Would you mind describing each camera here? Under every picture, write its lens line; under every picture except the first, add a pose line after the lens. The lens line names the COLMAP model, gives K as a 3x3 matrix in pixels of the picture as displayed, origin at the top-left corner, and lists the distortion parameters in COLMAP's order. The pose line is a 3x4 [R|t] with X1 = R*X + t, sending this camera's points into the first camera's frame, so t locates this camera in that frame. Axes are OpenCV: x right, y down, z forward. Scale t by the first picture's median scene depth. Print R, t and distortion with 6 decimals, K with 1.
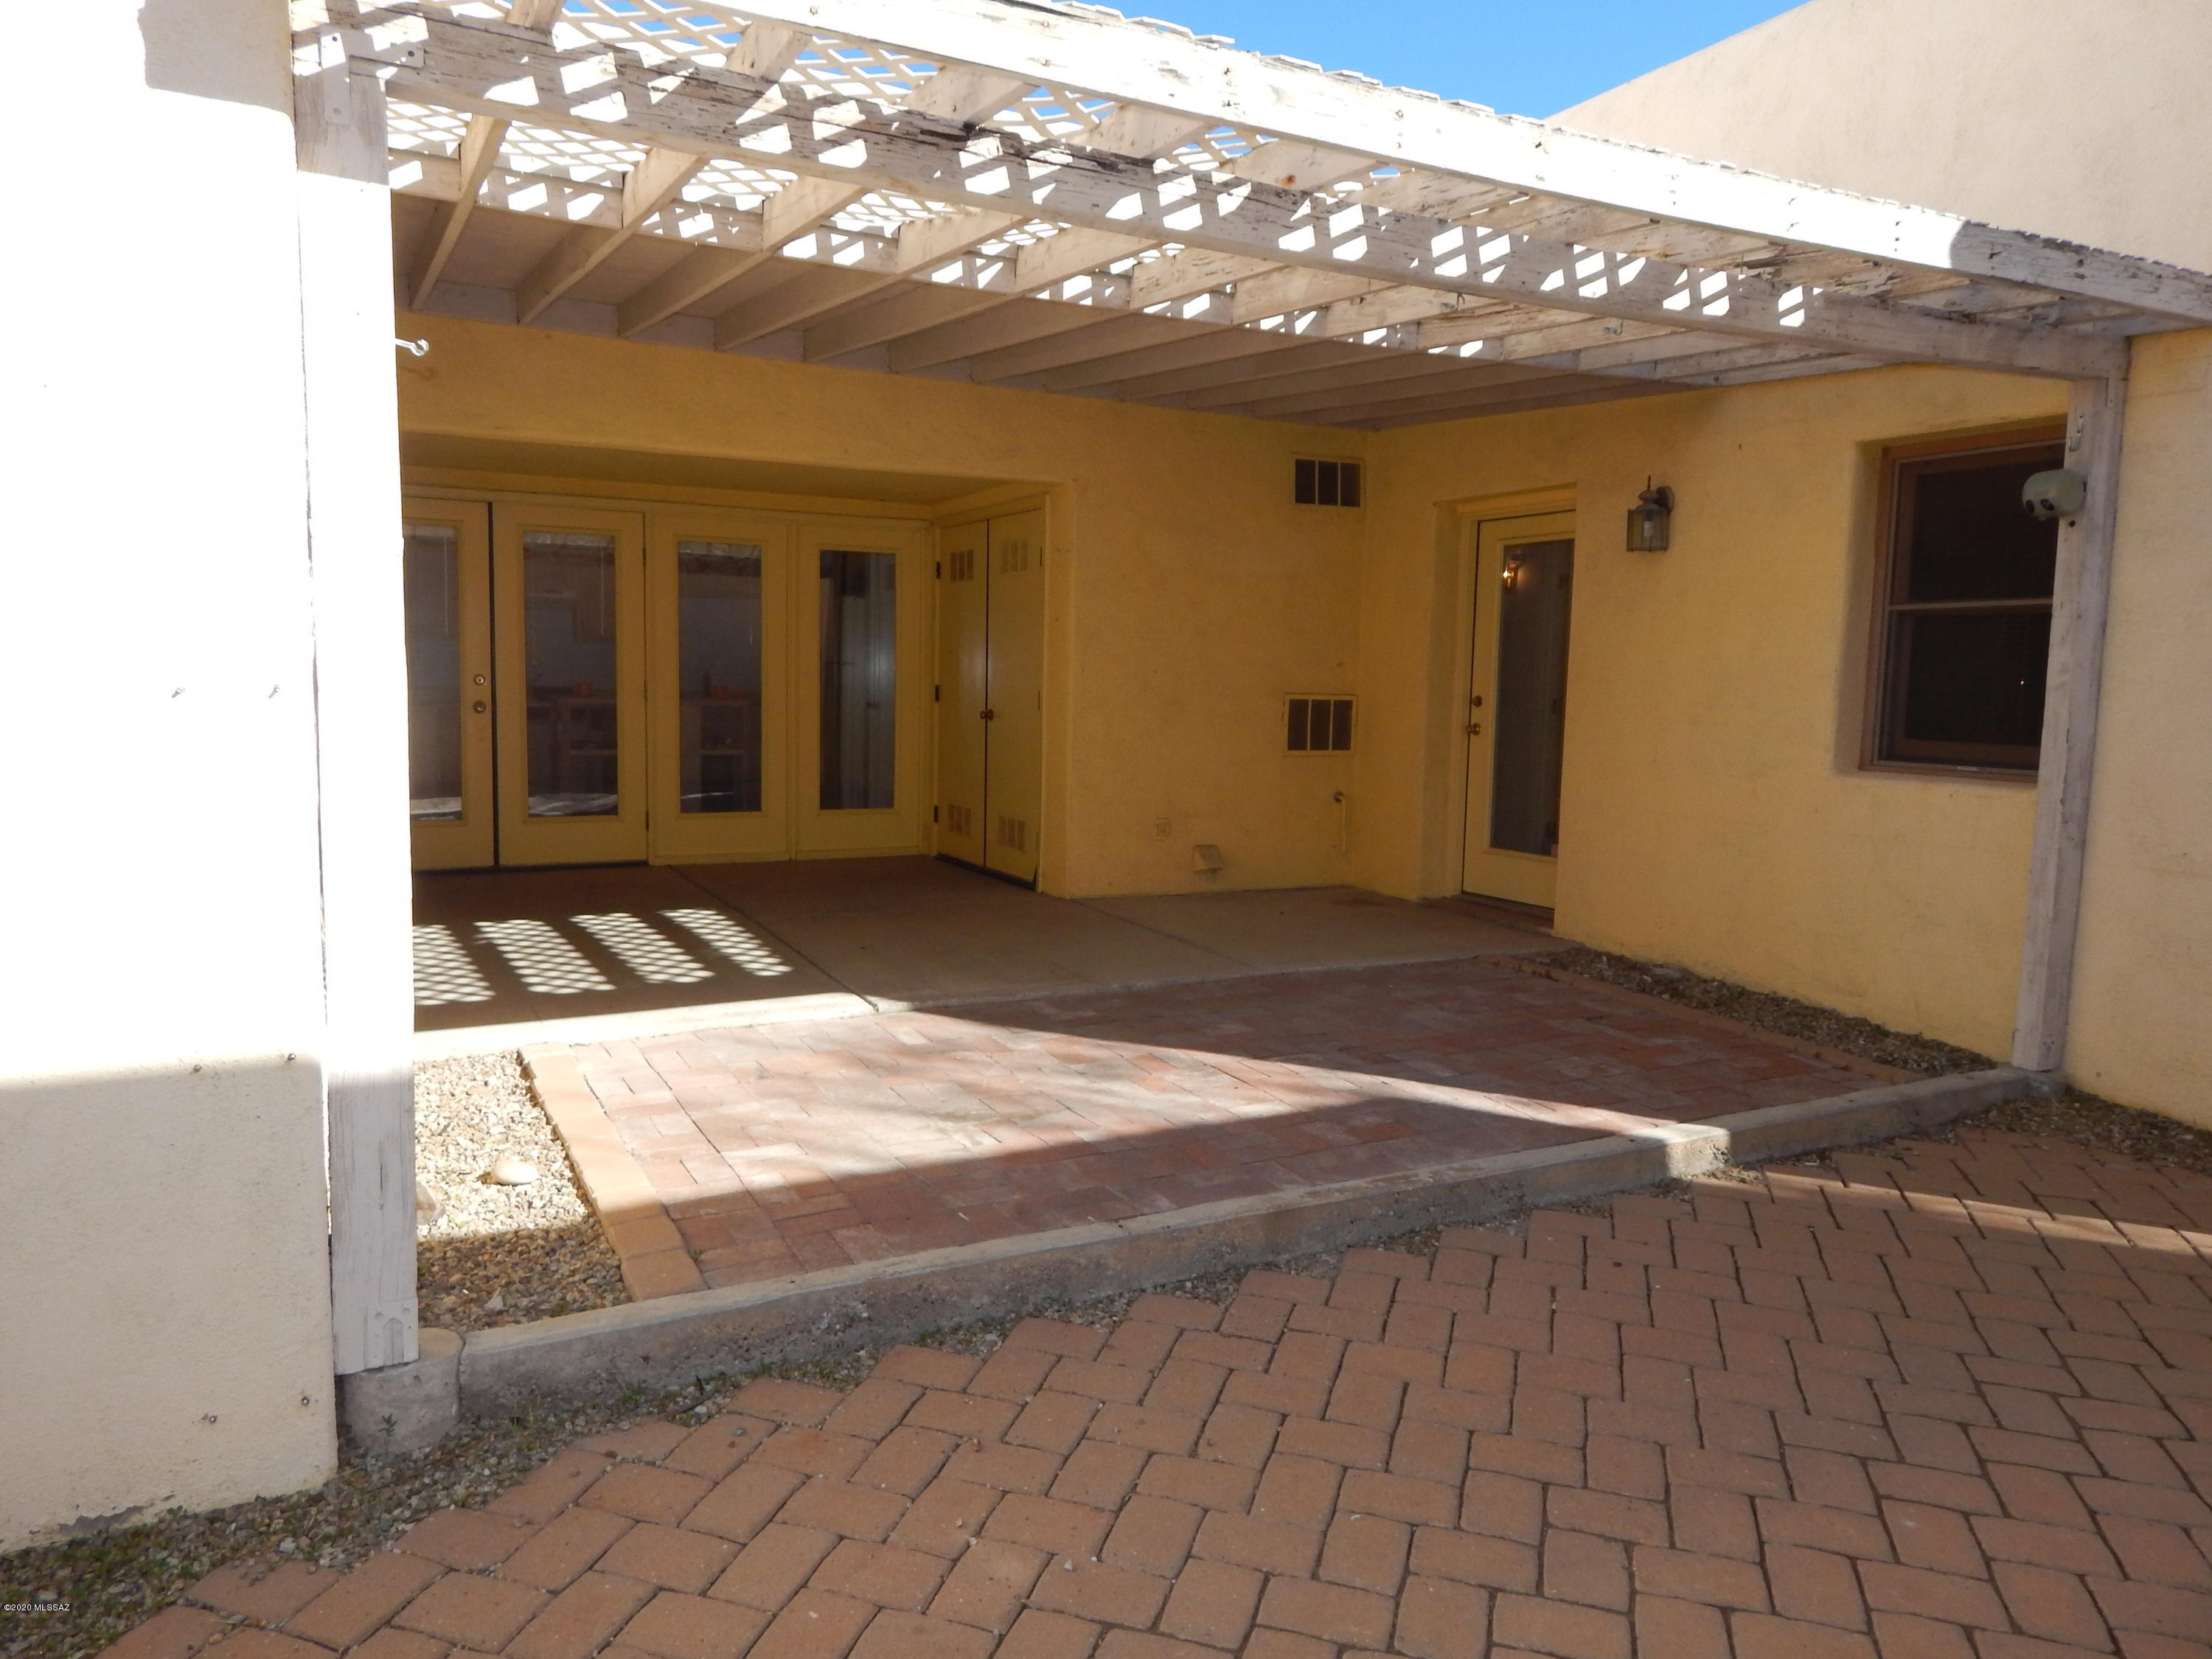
lens RADIAL K [[1470.3, 0, 1109.1], [0, 1470.3, 817.3], [0, 0, 1]] dist [0.009471, -0.004731]
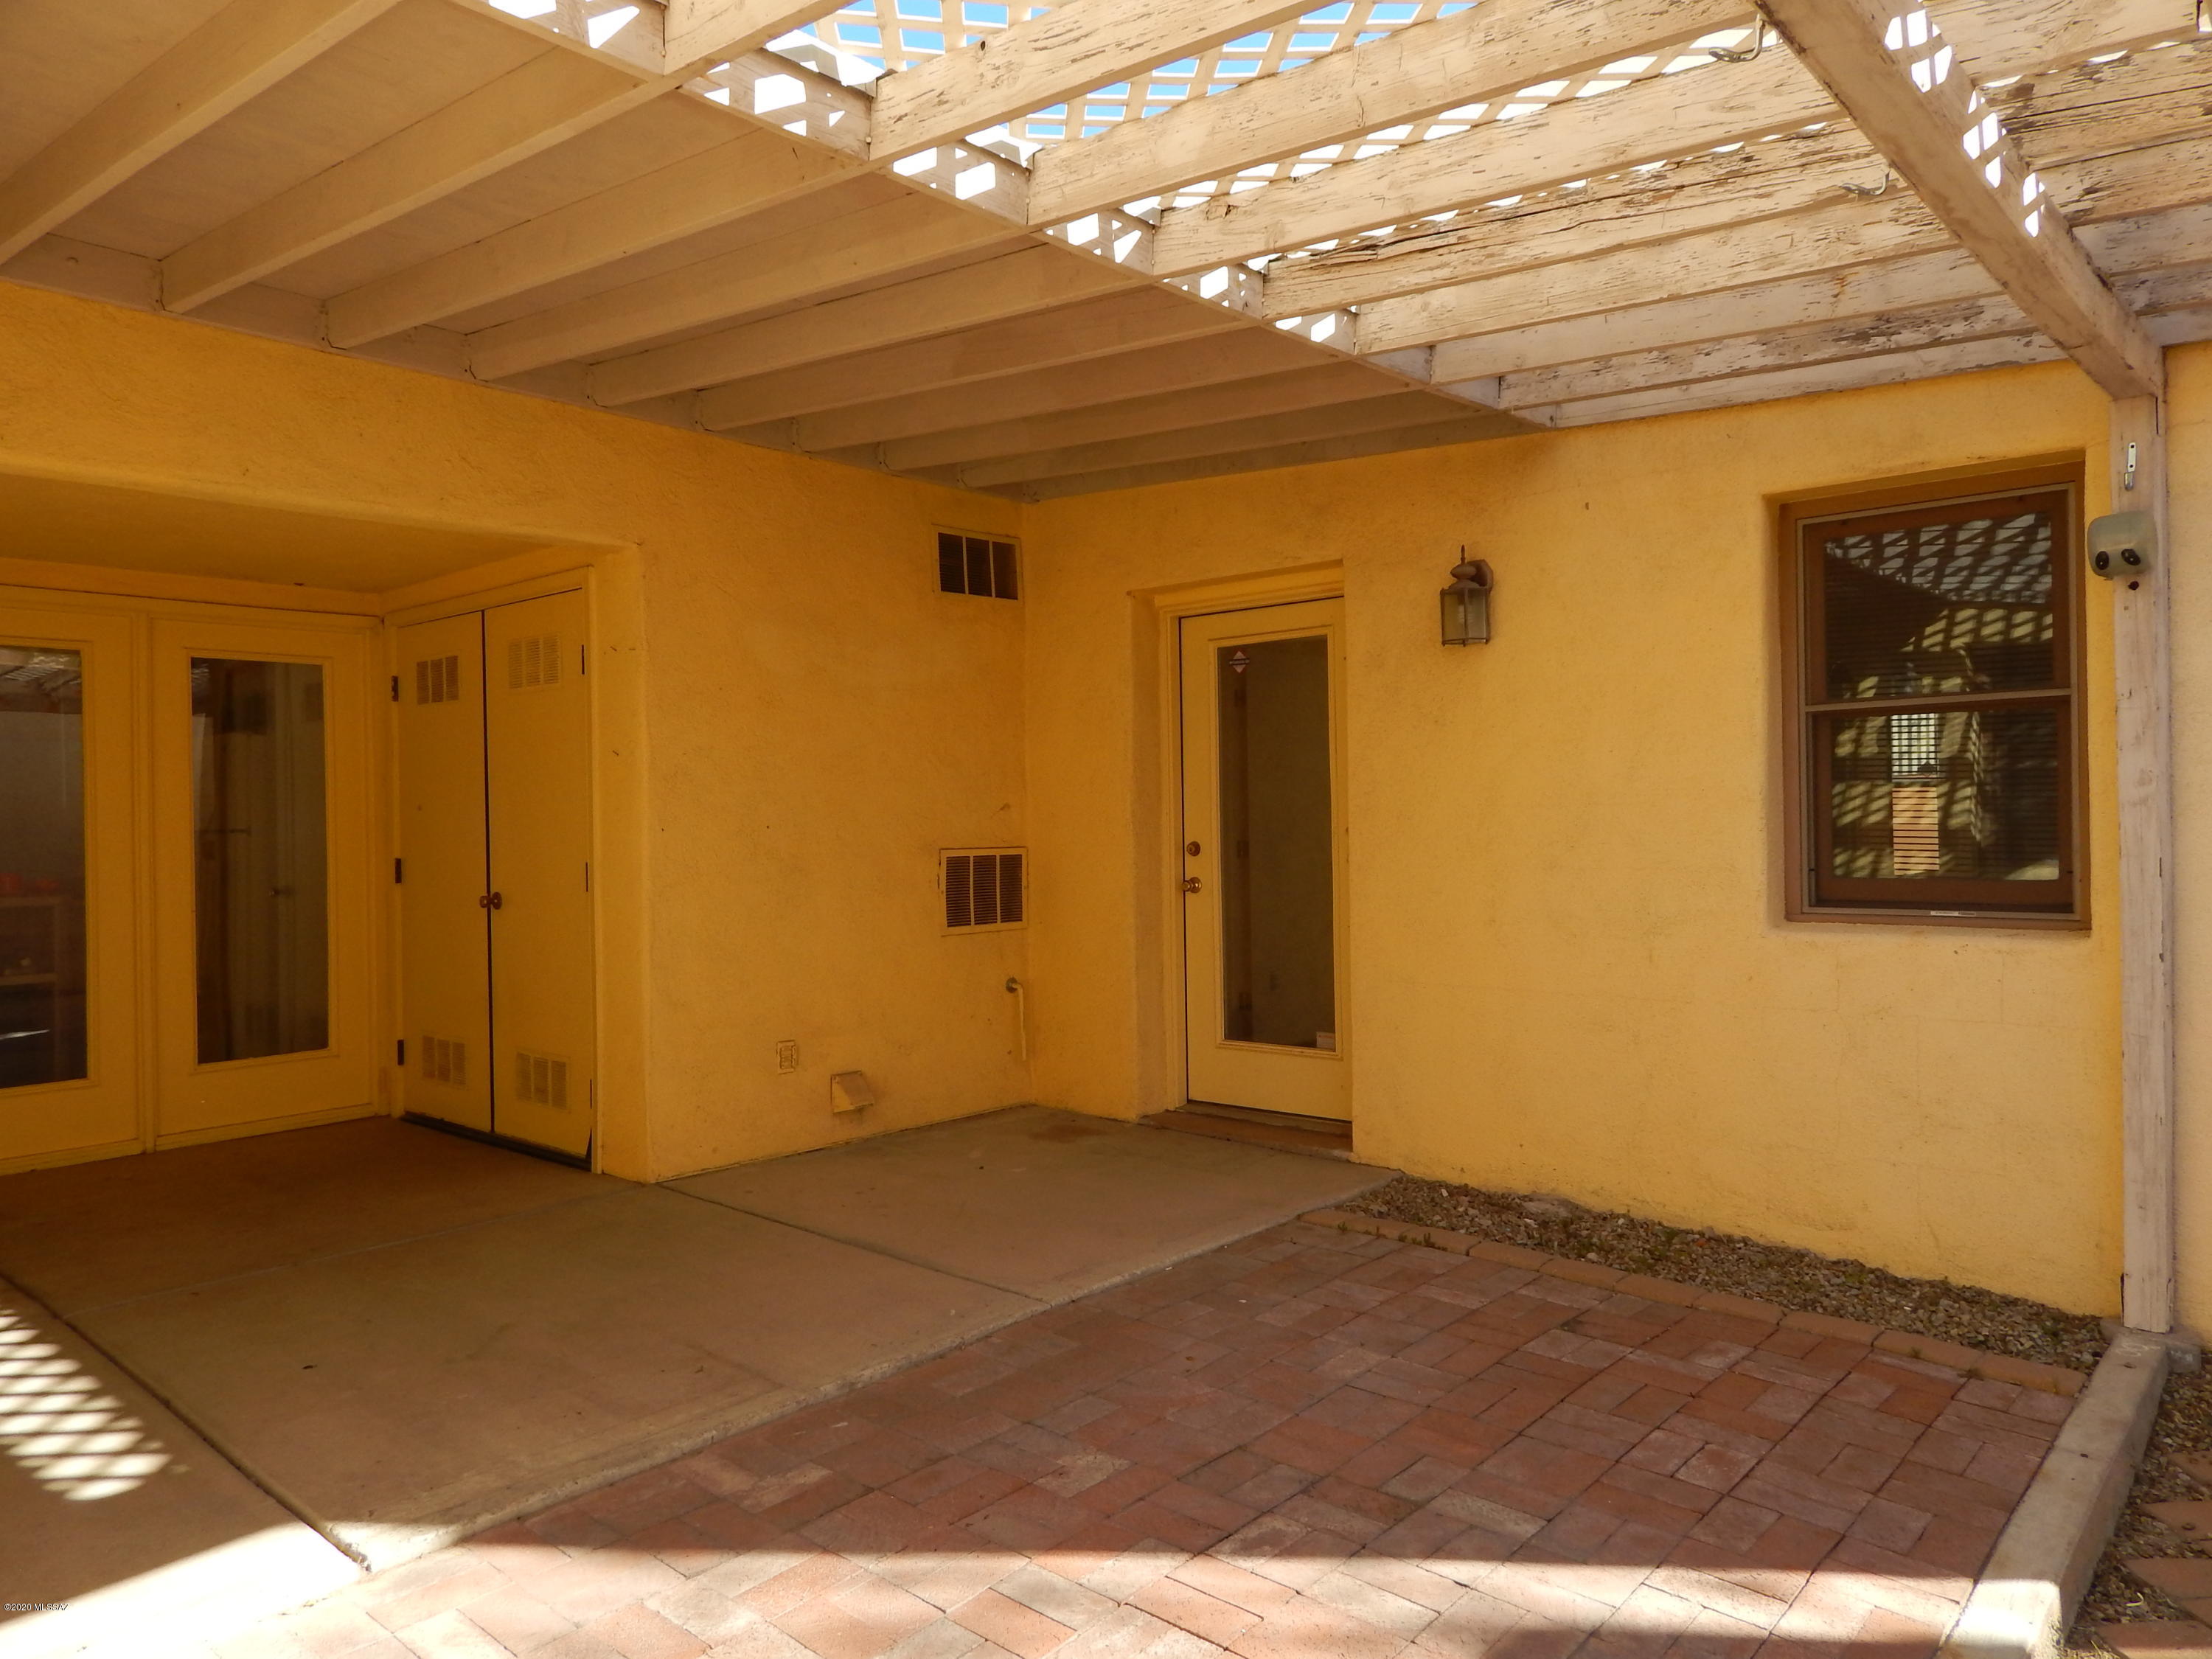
lens RADIAL K [[1470.3, 0, 1109.1], [0, 1470.3, 817.3], [0, 0, 1]] dist [0.009471, -0.004731]
pose [[0.931735, -0.036056, 0.361345, -0.066845], [0.071054, 0.993926, -0.084037, -0.034286], [-0.356120, 0.103975, 0.928637, 0.306933]]
